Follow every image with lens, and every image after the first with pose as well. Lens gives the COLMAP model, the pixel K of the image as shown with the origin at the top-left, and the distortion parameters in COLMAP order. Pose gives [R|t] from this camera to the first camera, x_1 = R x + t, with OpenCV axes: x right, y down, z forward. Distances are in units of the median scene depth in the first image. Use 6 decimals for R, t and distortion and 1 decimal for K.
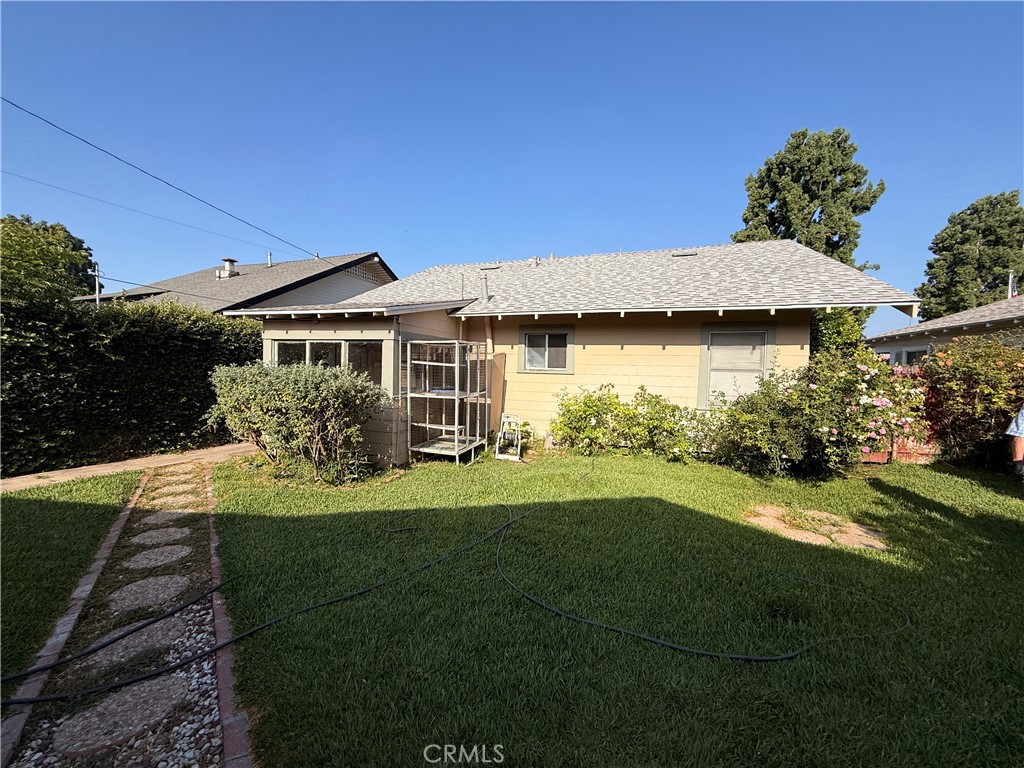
lens RADIAL K [[410.9, 0, 515.8], [0, 410.9, 386.5], [0, 0, 1]] dist [0.000413, 0.000097]
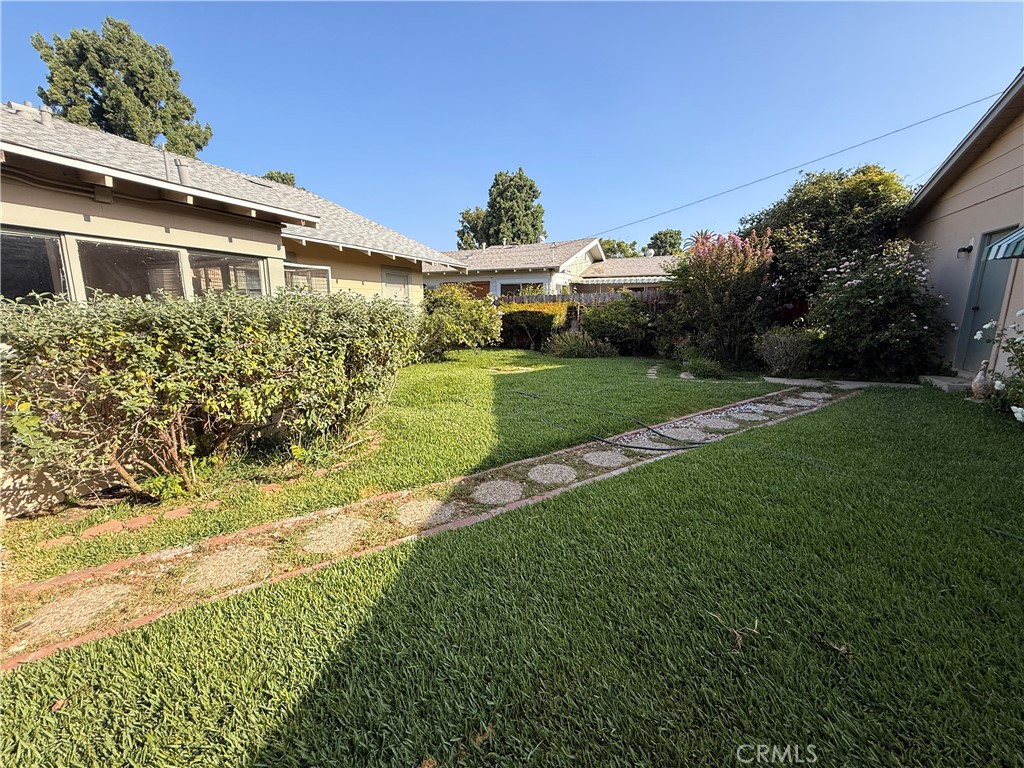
lens RADIAL K [[410.9, 0, 511.1], [0, 410.9, 383.3], [0, 0, 1]] dist [0.000413, 0.000097]
pose [[0.083048, -0.203080, 0.975634, -0.962194], [0.053475, 0.978514, 0.199127, -0.020752], [-0.995110, 0.035635, 0.092123, 0.511139]]
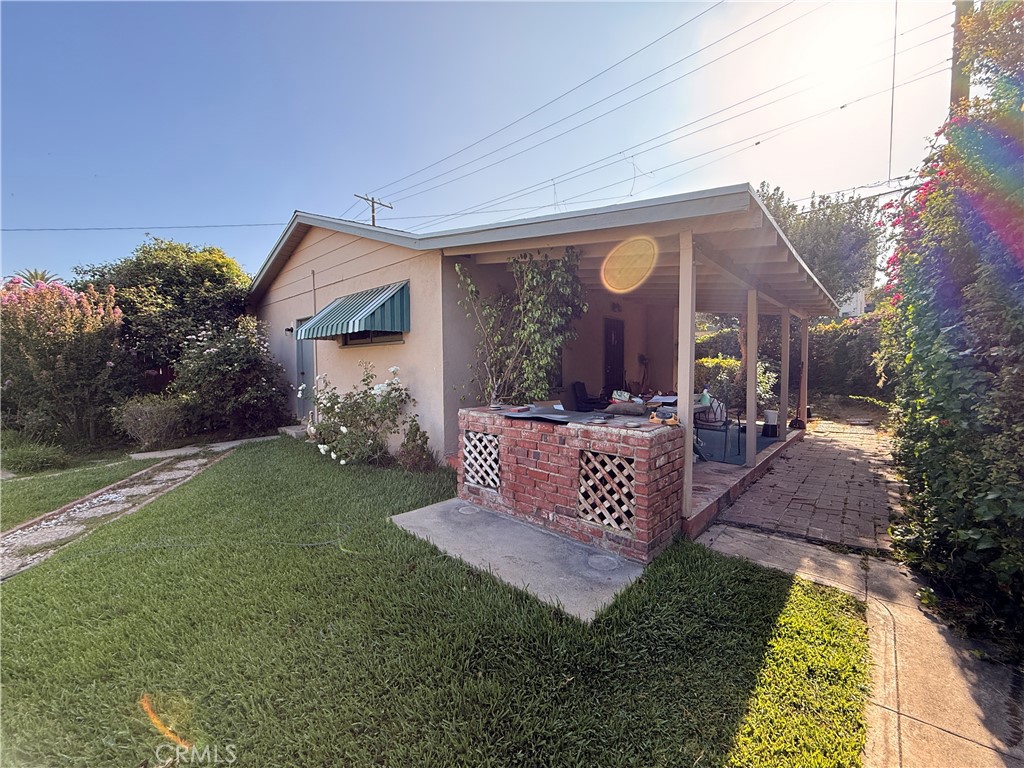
lens RADIAL K [[410.9, 0, 508.4], [0, 410.9, 383.6], [0, 0, 1]] dist [0.000413, 0.000097]
pose [[-0.932003, -0.026997, 0.361444, -0.983261], [0.007230, 0.995639, 0.093009, -0.028547], [-0.362378, 0.089298, -0.927743, 0.467547]]
